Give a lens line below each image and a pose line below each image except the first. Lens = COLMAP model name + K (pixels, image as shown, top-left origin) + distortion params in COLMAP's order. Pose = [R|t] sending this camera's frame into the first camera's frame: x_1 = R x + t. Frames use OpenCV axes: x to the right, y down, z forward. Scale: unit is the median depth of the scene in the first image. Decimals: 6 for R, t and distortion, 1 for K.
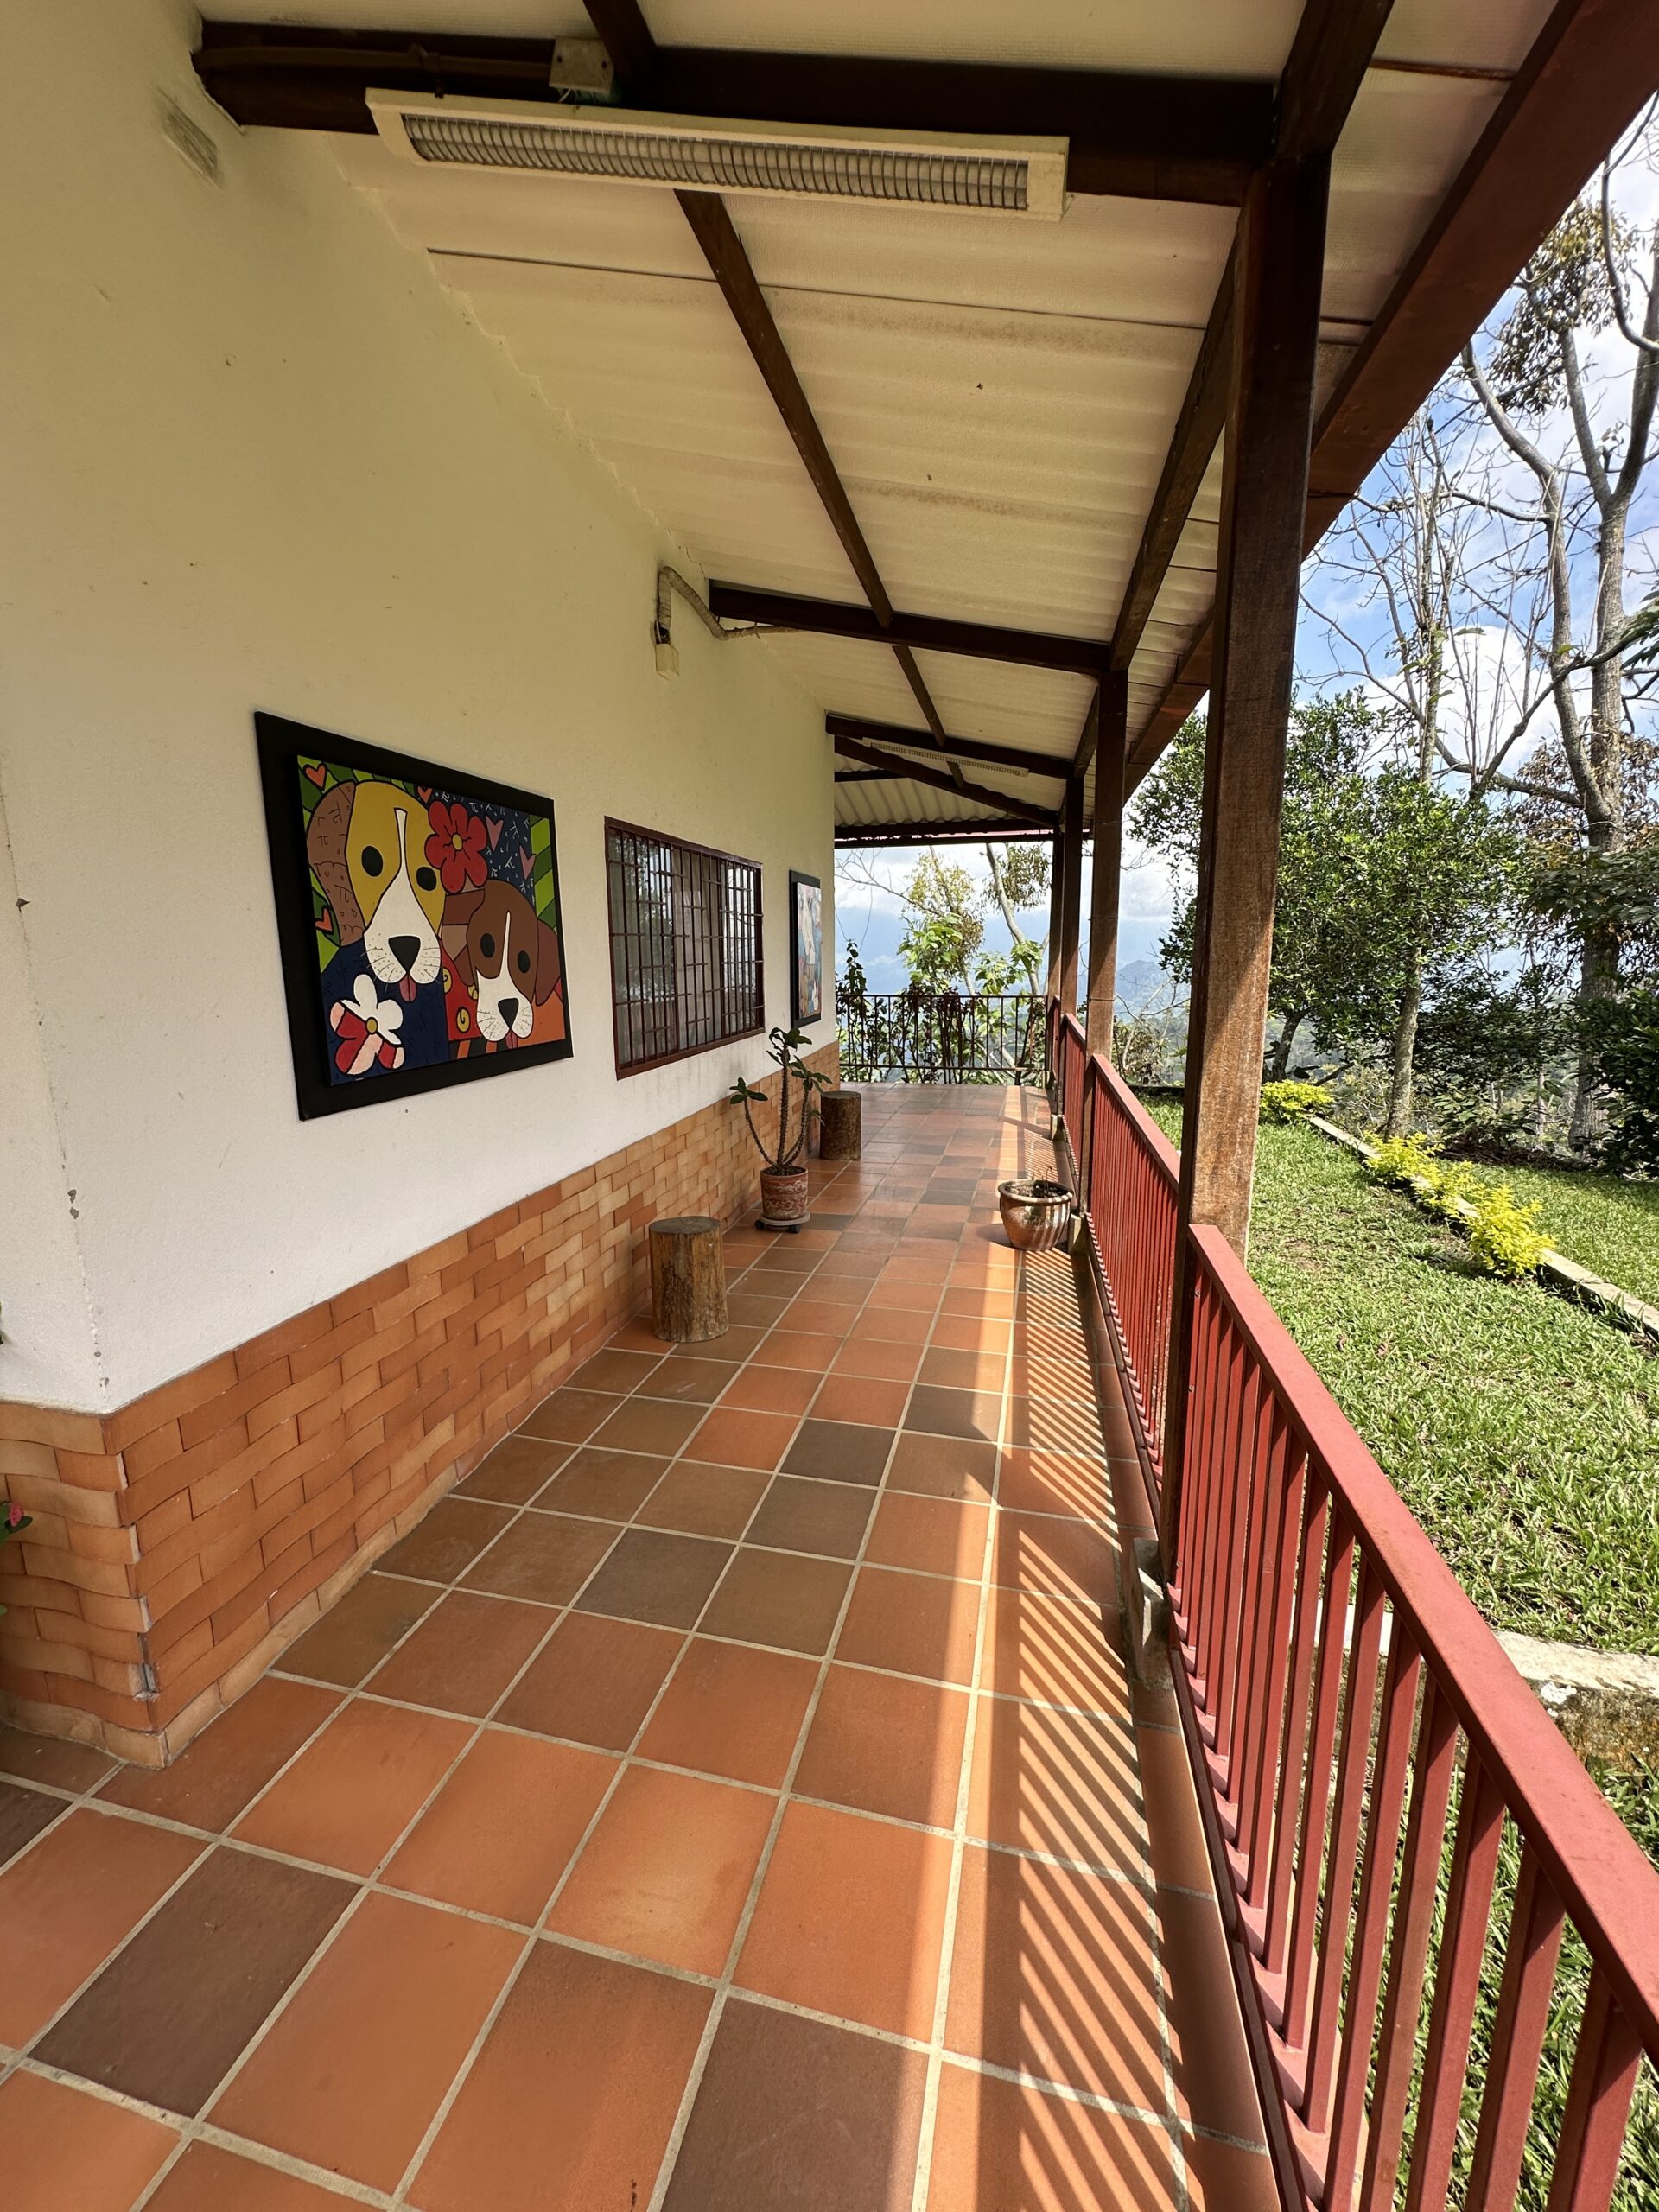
lens RADIAL K [[881.1, 0, 827.5], [0, 881.1, 1099.7], [0, 0, 1]] dist [-0.001140, -0.000170]
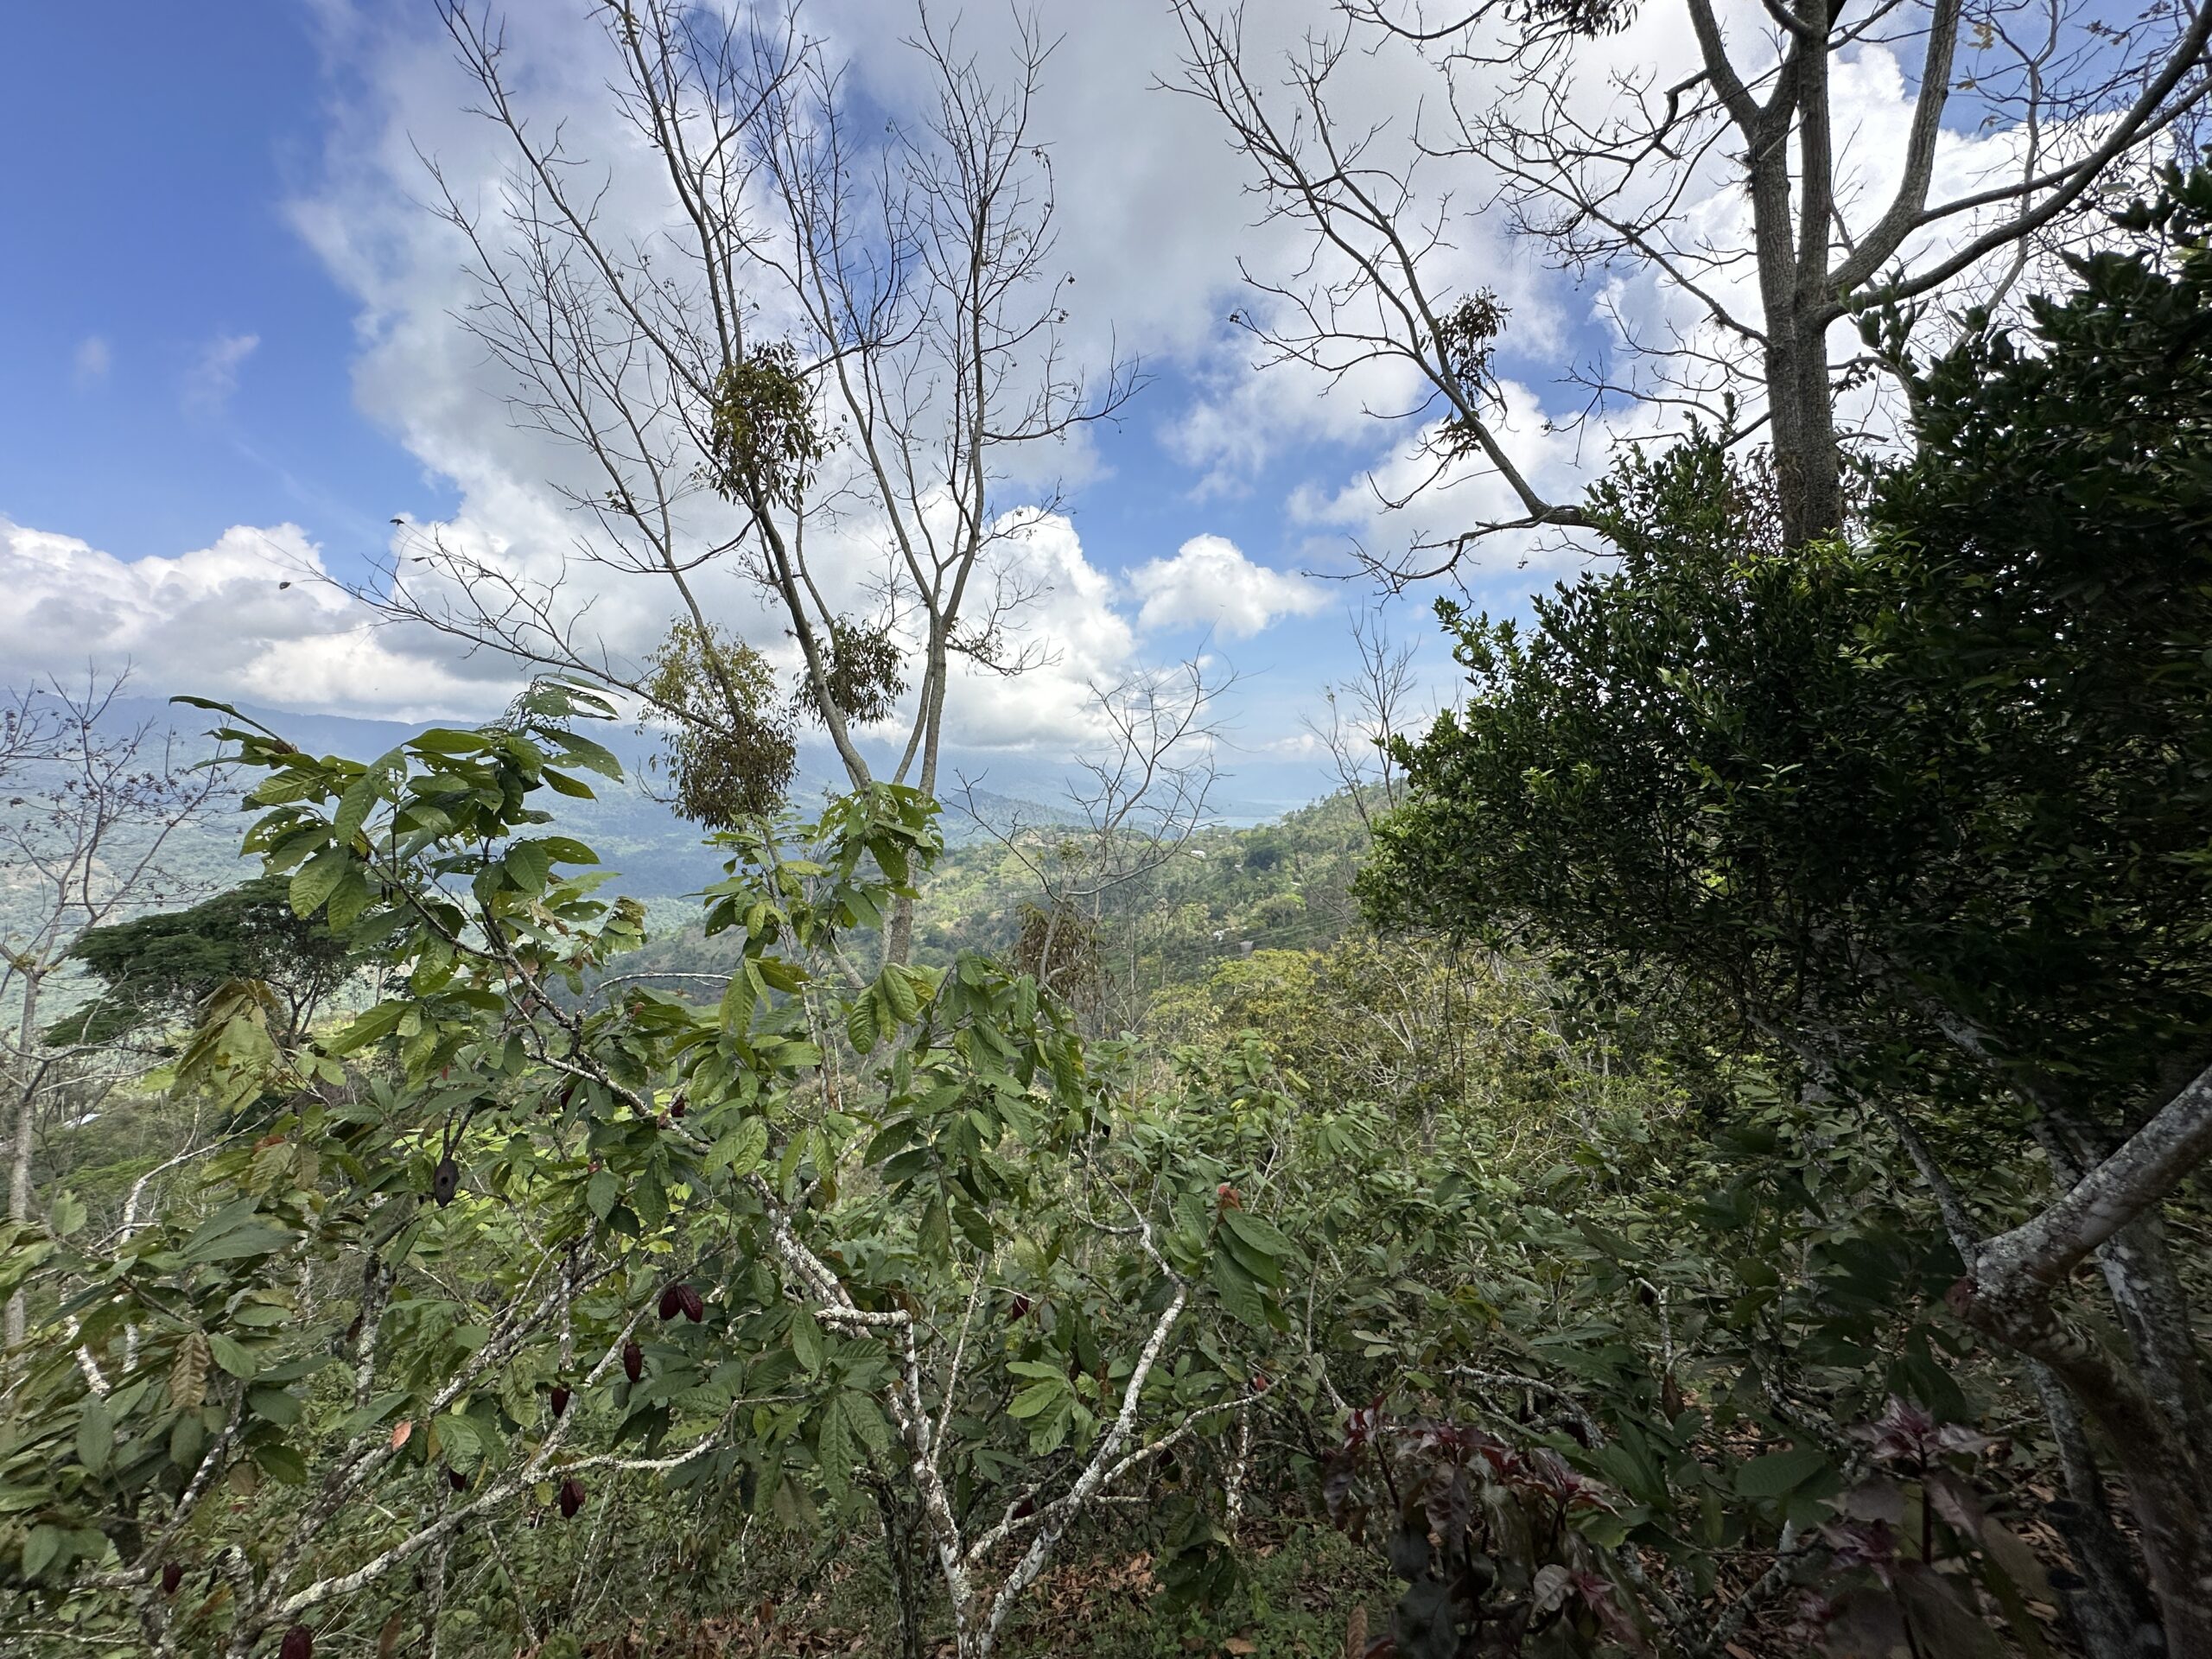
lens RADIAL K [[881.1, 0, 1099.9], [0, 881.1, 823.4], [0, 0, 1]] dist [-0.001140, -0.000170]
pose [[0.886509, -0.016262, 0.462426, 0.084539], [0.068491, 0.992985, -0.096383, -0.075794], [-0.457614, 0.117116, 0.881404, 0.391964]]
